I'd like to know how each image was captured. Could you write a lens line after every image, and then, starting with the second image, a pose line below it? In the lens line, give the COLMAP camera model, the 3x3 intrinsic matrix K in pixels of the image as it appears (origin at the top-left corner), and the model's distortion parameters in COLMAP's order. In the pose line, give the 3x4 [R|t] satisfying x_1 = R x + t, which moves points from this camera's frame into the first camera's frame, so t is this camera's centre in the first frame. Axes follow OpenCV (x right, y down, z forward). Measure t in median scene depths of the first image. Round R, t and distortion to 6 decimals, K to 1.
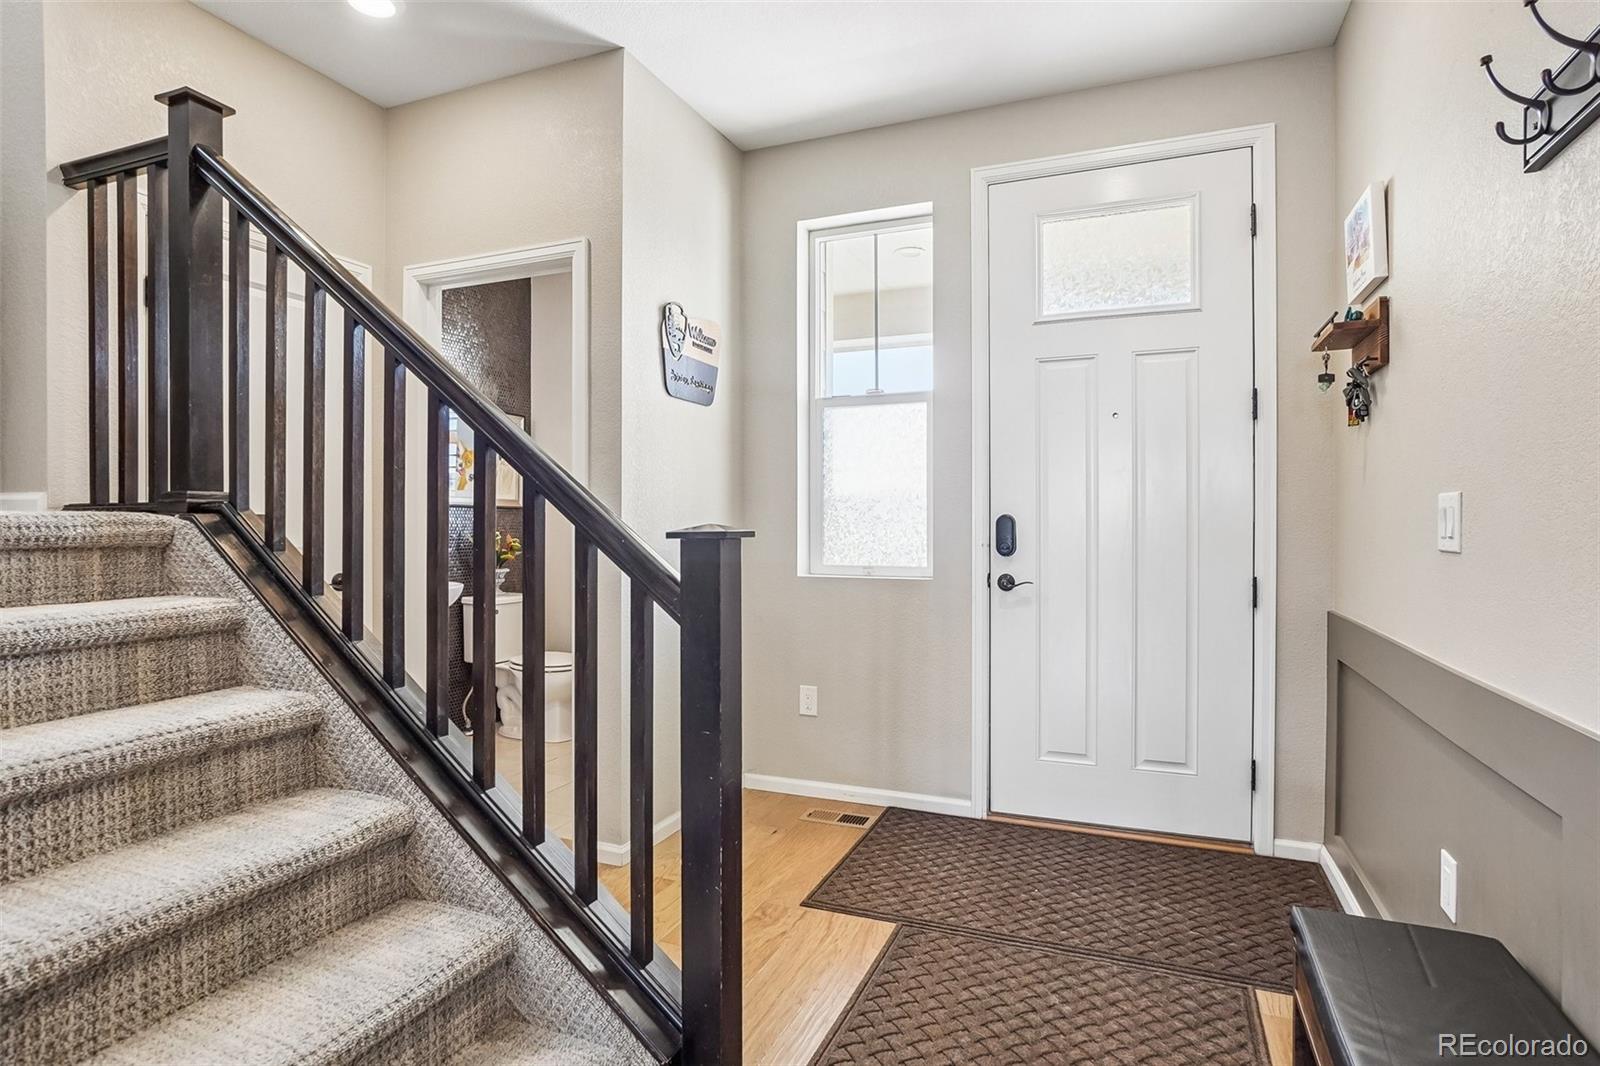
lens RADIAL K [[817.4, 0, 814.7], [0, 817.4, 535.6], [0, 0, 1]] dist [-0.039644, 0.015261]
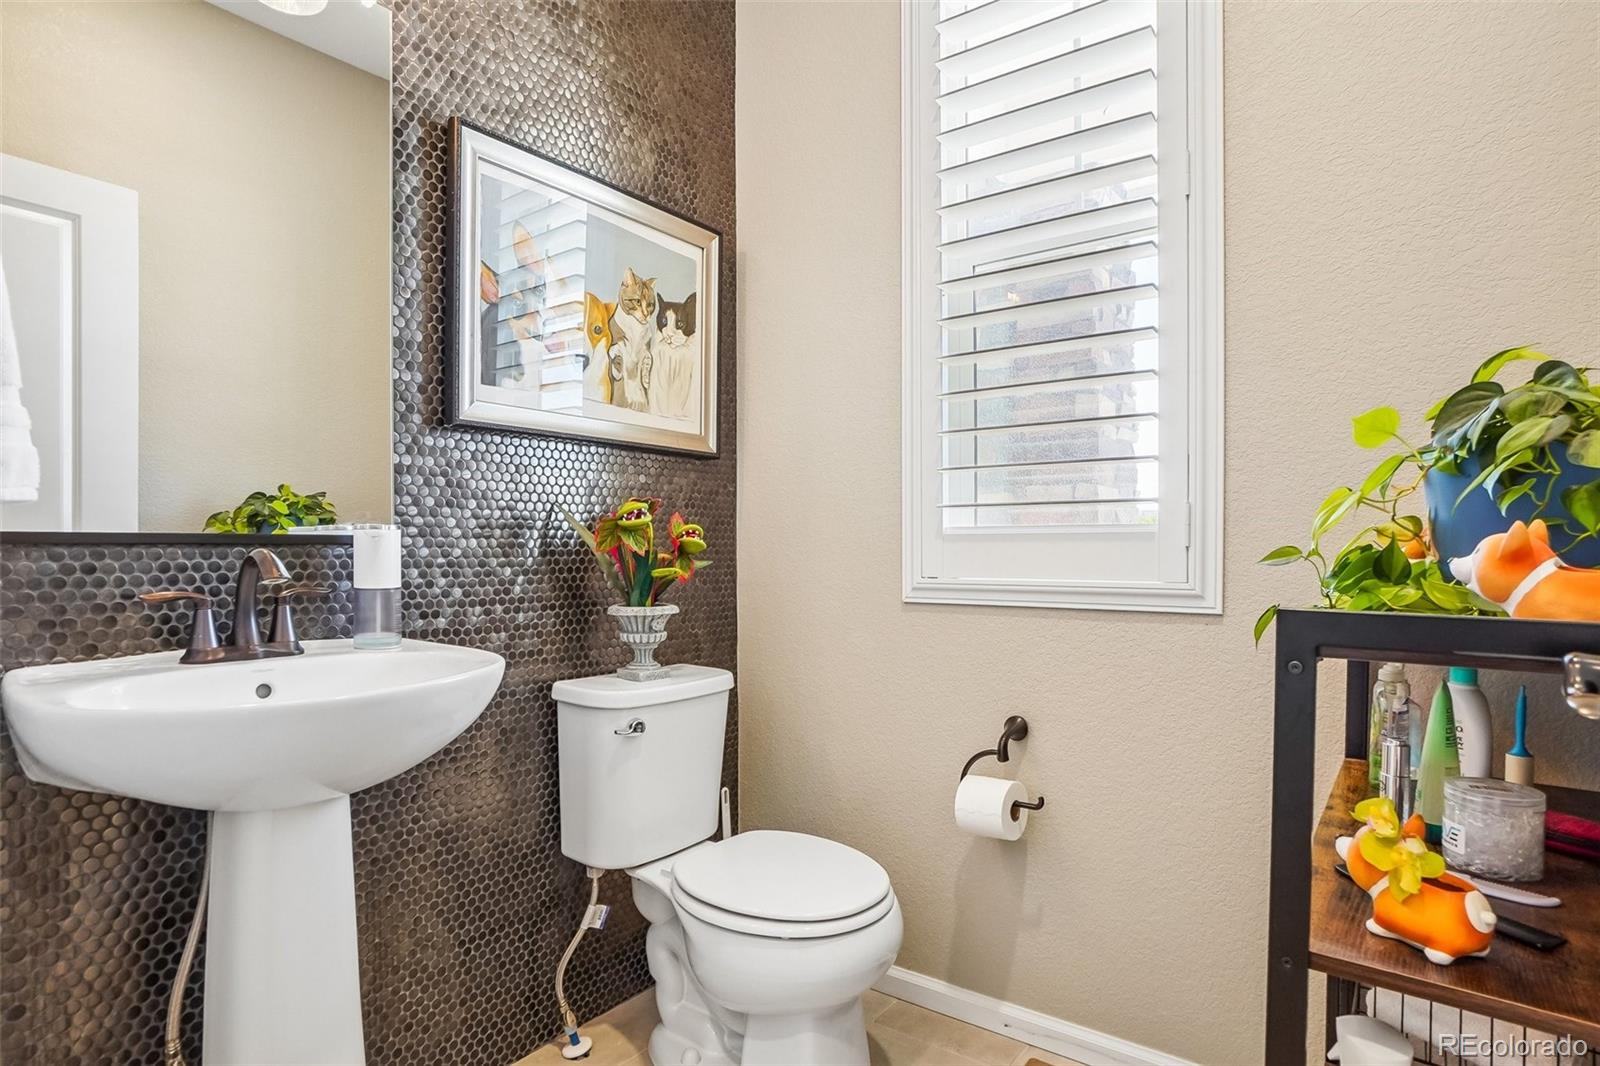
lens RADIAL K [[817.4, 0, 802.2], [0, 817.4, 536.0], [0, 0, 1]] dist [-0.039644, 0.015261]
pose [[0.962667, -0.004278, -0.270655, -0.217515], [0.002562, 0.999974, -0.006696, 0.011421], [0.270677, 0.005752, 0.962653, 0.650783]]
